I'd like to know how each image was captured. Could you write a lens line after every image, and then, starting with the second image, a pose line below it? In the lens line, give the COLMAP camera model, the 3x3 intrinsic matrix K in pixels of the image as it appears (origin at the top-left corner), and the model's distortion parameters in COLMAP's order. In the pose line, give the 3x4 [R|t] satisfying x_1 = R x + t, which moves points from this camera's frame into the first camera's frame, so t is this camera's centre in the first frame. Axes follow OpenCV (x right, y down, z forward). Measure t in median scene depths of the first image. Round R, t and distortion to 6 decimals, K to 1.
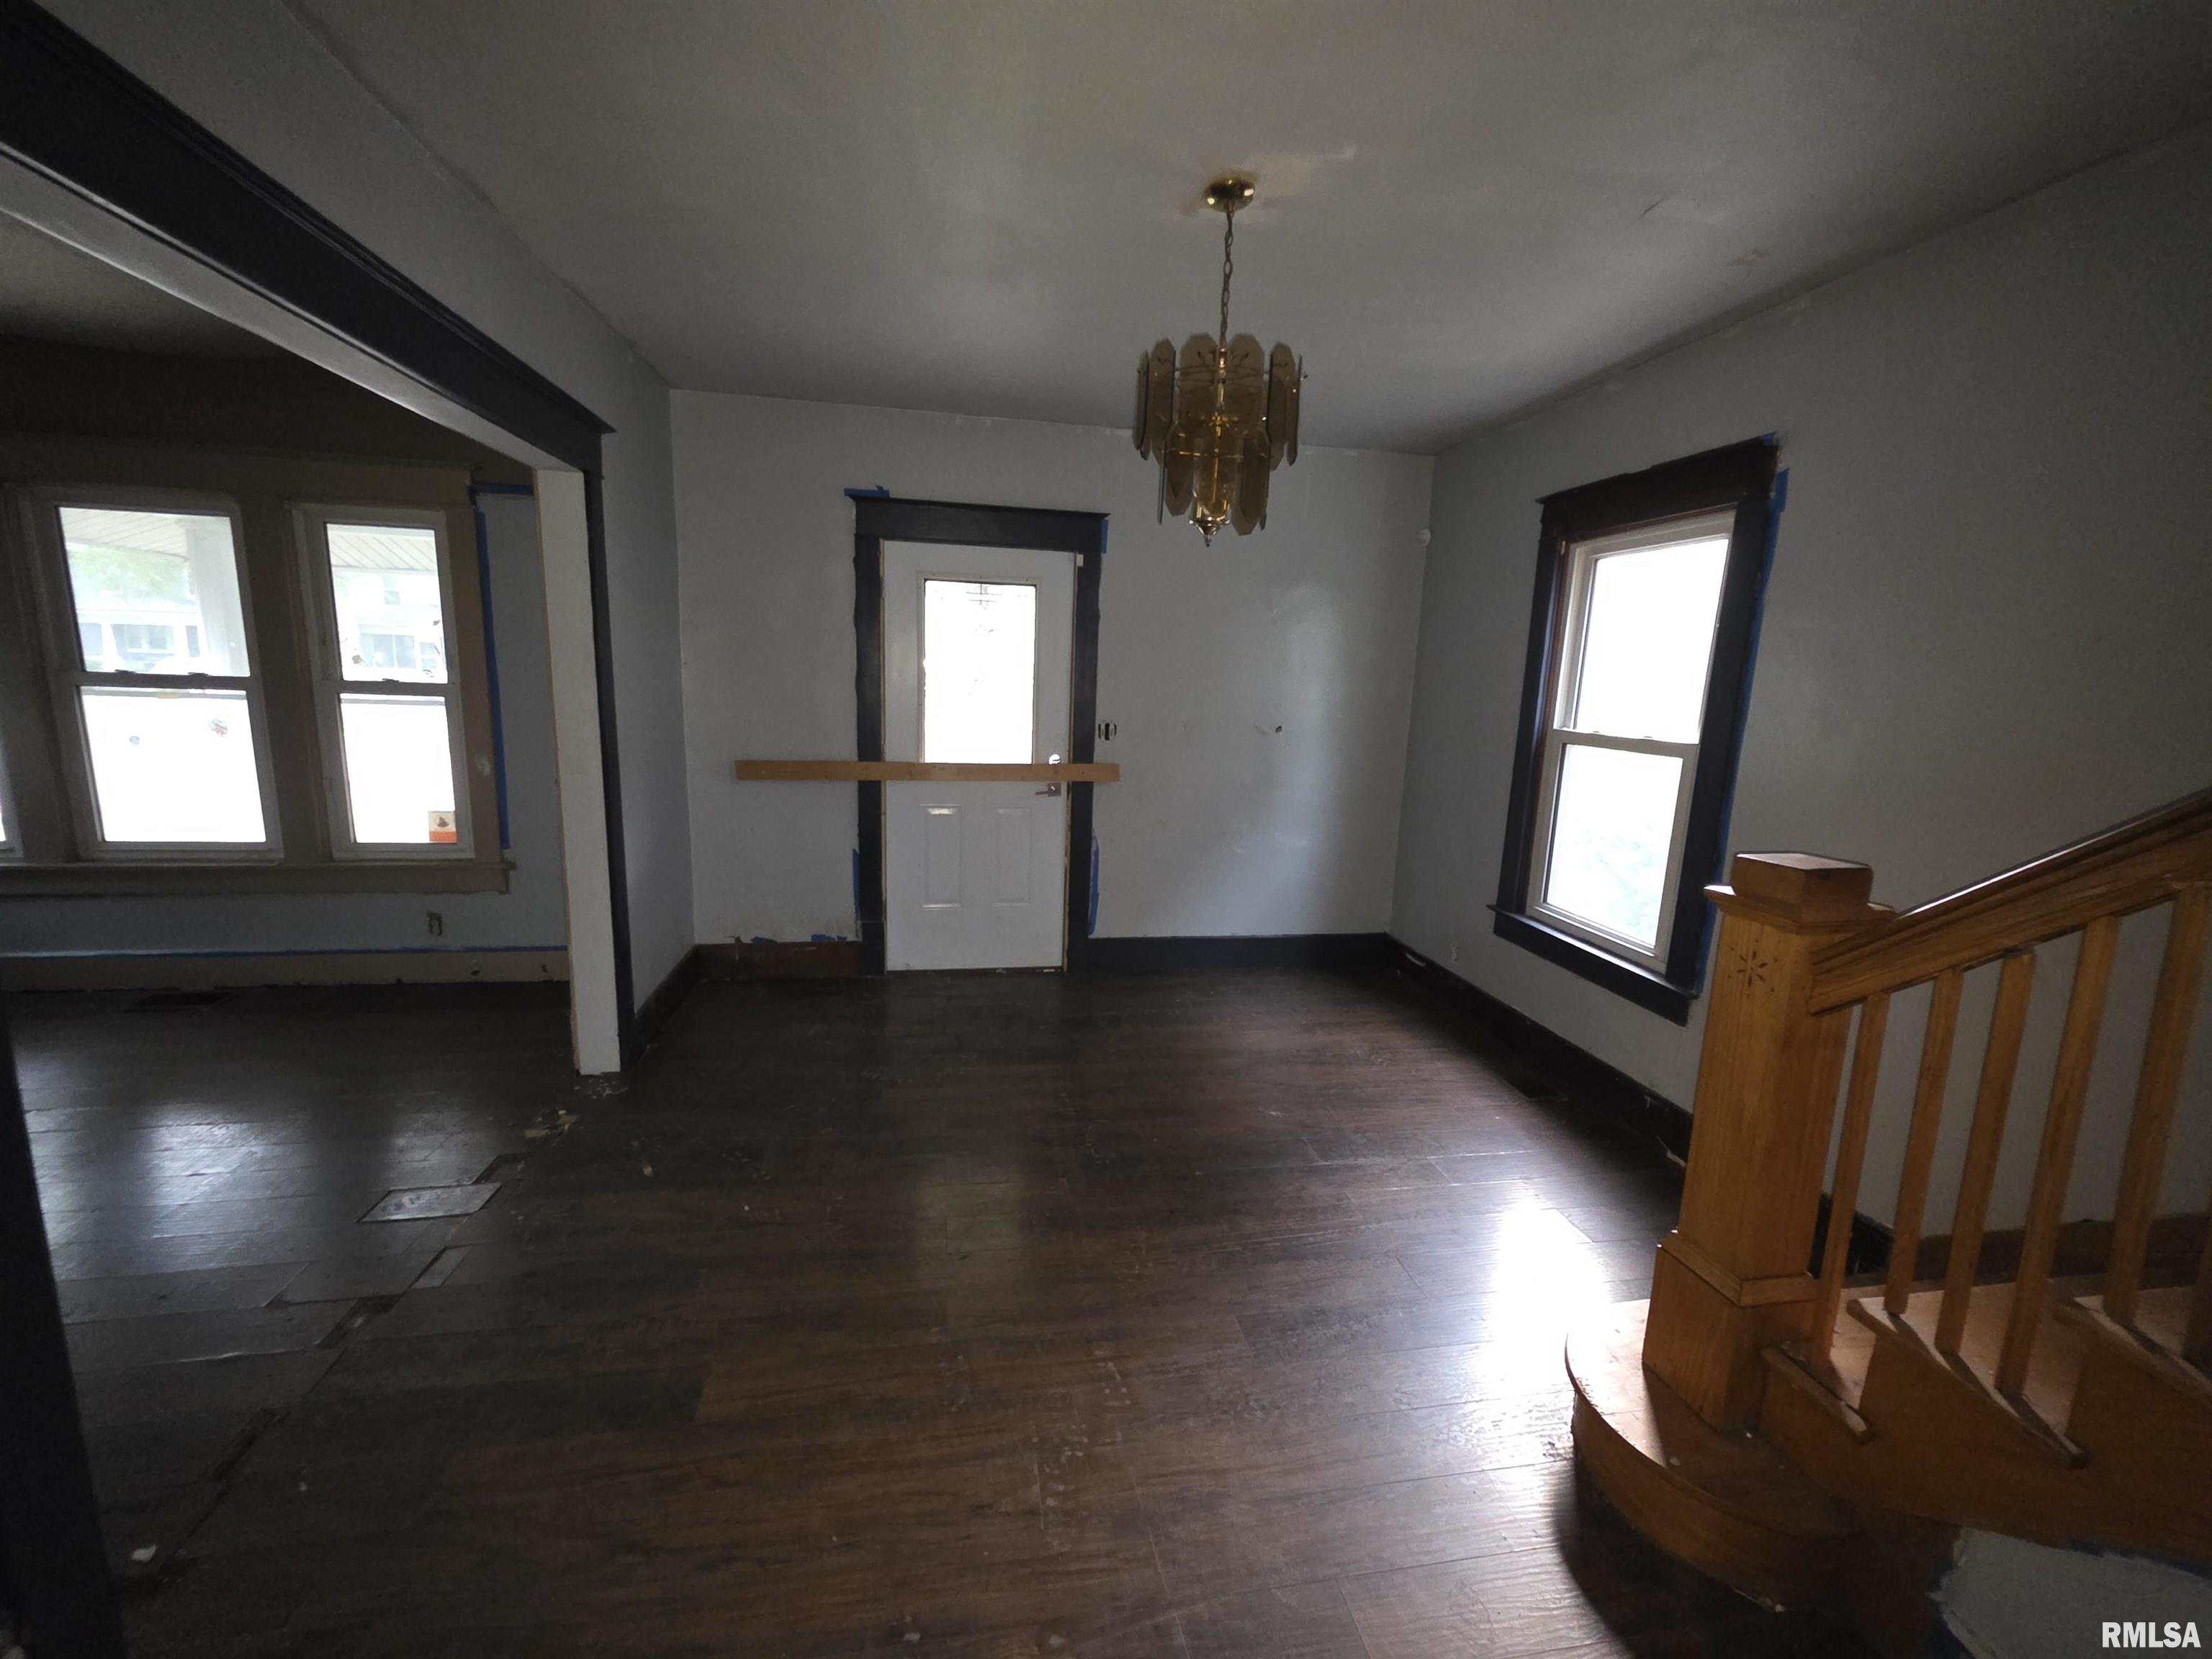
lens RADIAL K [[883.7, 0, 1105.6], [0, 883.7, 827.9], [0, 0, 1]] dist [0.003479, -0.000781]
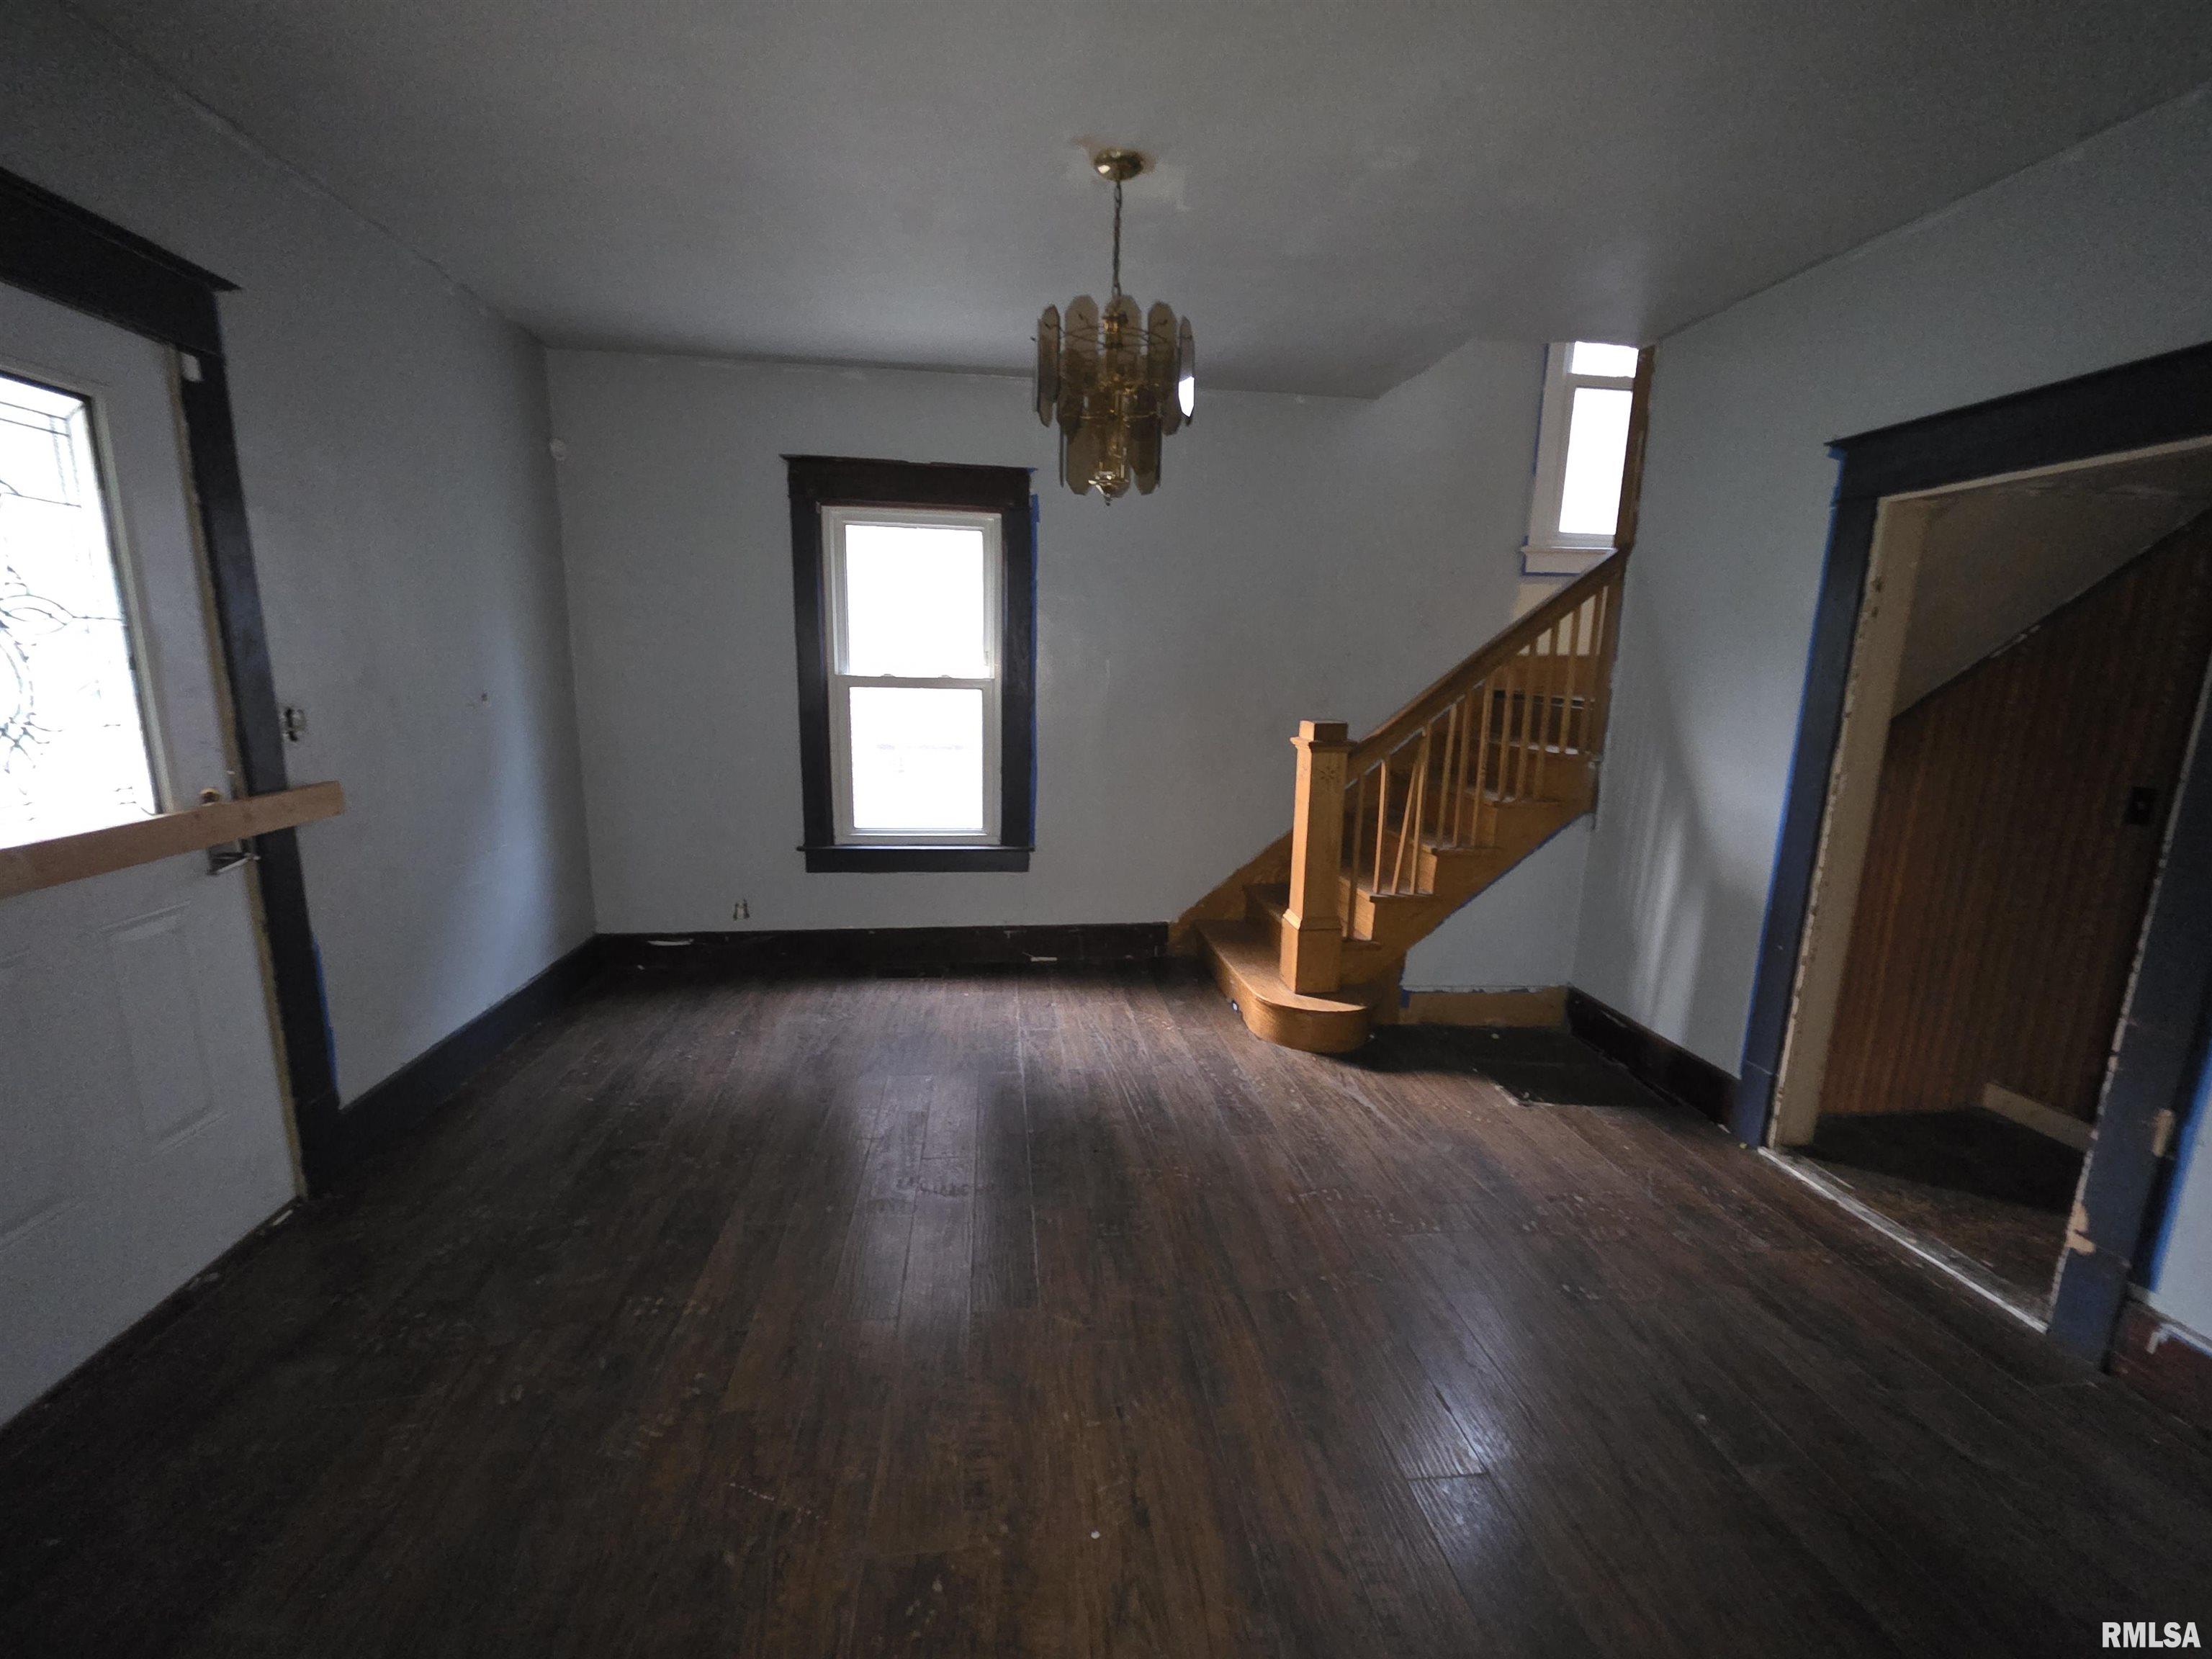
lens RADIAL K [[883.7, 0, 1106.4], [0, 883.7, 822.4], [0, 0, 1]] dist [0.003479, -0.000781]
pose [[0.050995, -0.212598, 0.975808, -0.573551], [0.152494, 0.967280, 0.202770, -0.099663], [-0.986988, 0.138465, 0.081746, 0.568227]]
